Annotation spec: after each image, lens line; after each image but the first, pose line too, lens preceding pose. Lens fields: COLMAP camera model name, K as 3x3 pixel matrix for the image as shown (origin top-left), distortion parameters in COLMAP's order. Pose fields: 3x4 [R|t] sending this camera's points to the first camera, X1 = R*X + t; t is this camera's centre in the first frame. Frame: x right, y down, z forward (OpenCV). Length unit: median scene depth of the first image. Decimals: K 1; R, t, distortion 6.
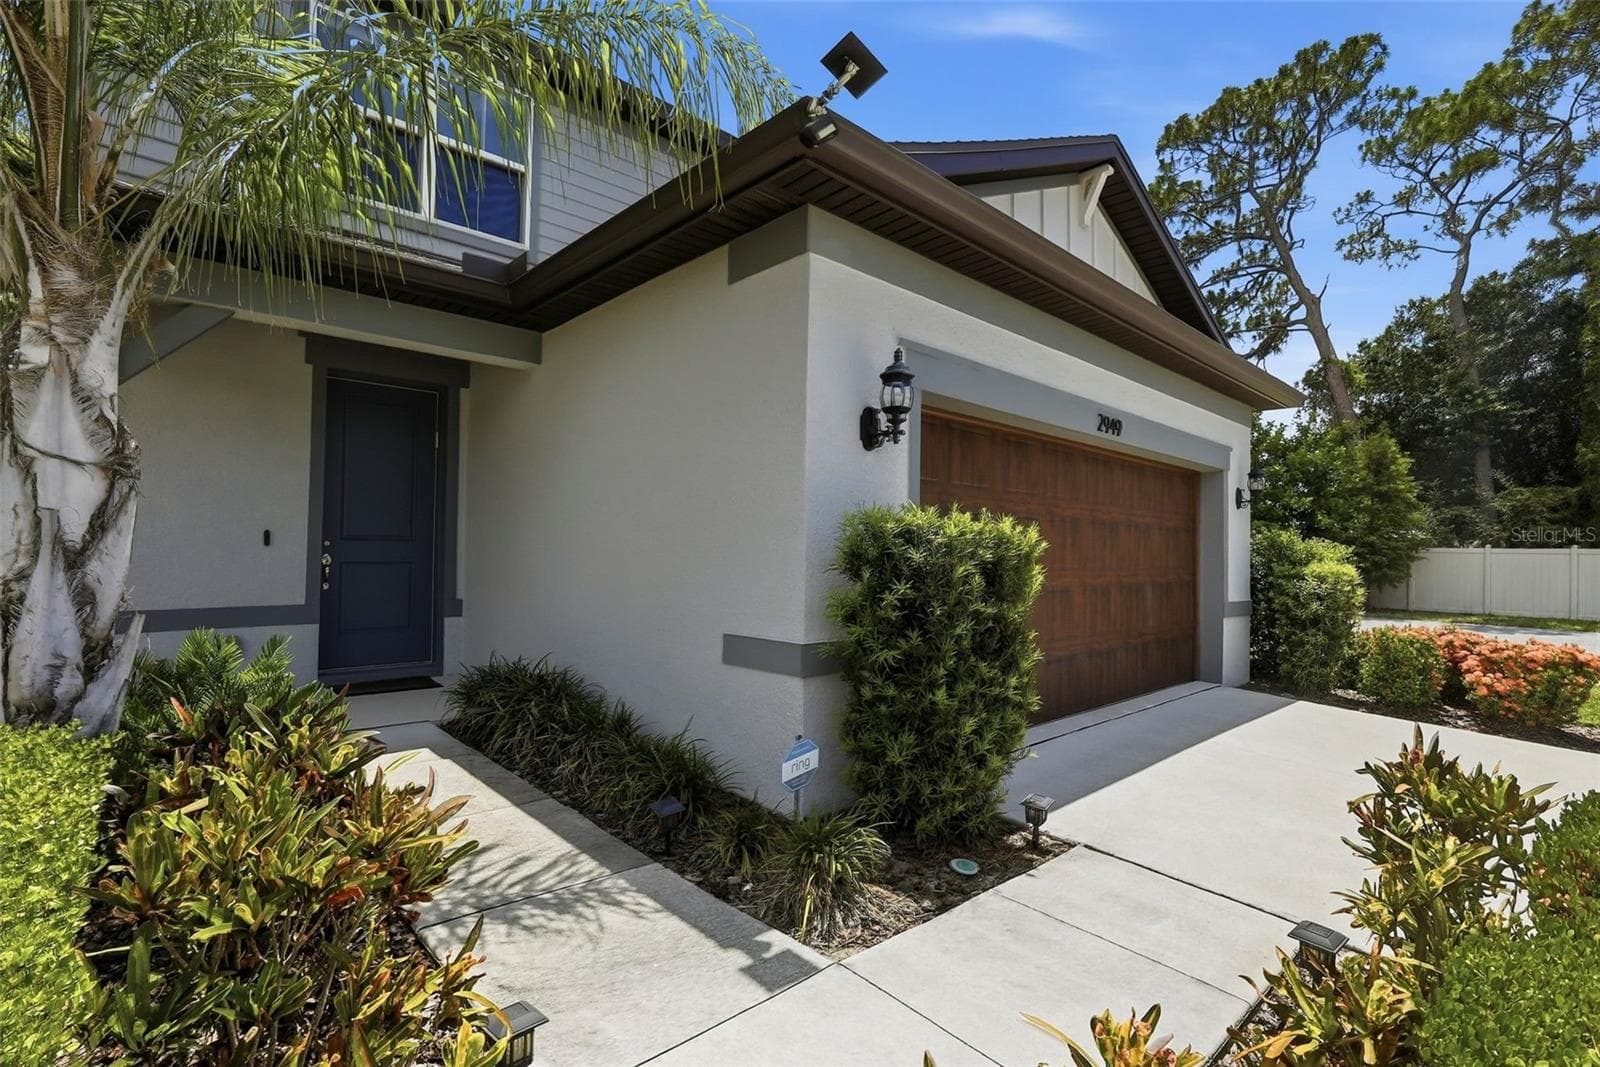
lens RADIAL K [[743.9, 0, 800.0], [0, 743.9, 533.5], [0, 0, 1]] dist [-0.001505, -0.000187]
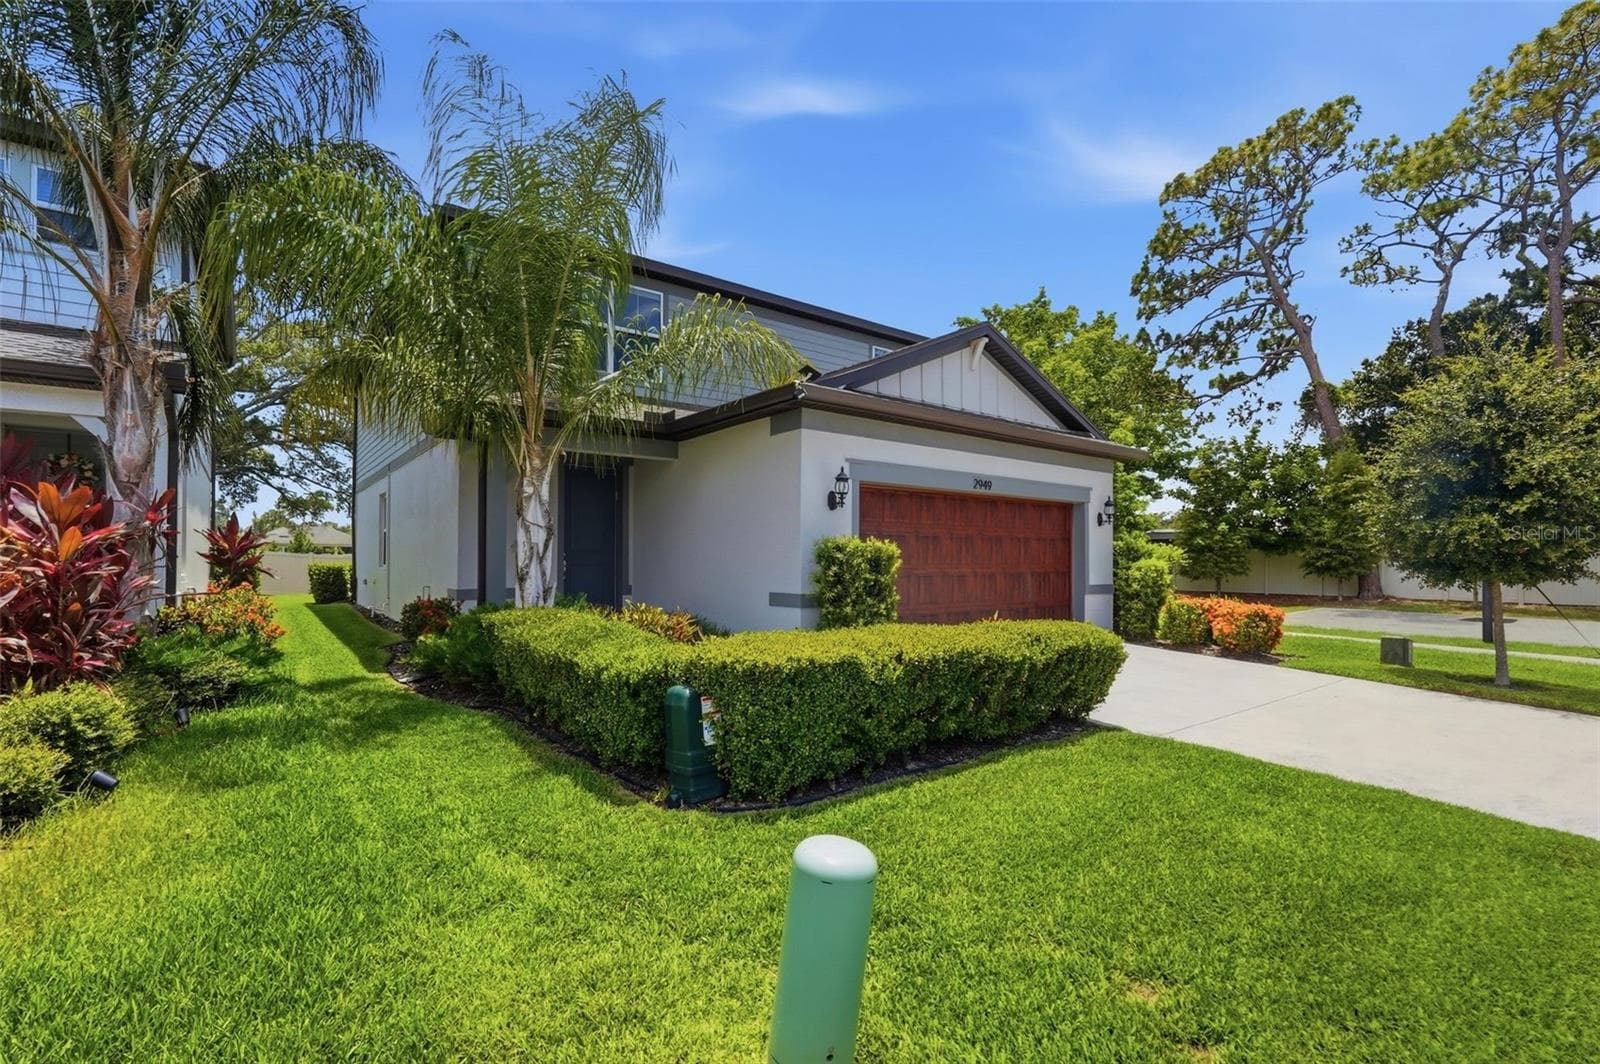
lens RADIAL K [[743.9, 0, 800.0], [0, 743.9, 532.0], [0, 0, 1]] dist [-0.001505, -0.000187]
pose [[0.995158, -0.014660, -0.097192, 0.107678], [0.013580, 0.999839, -0.011765, -0.009905], [0.097349, 0.010388, 0.995196, -0.632330]]
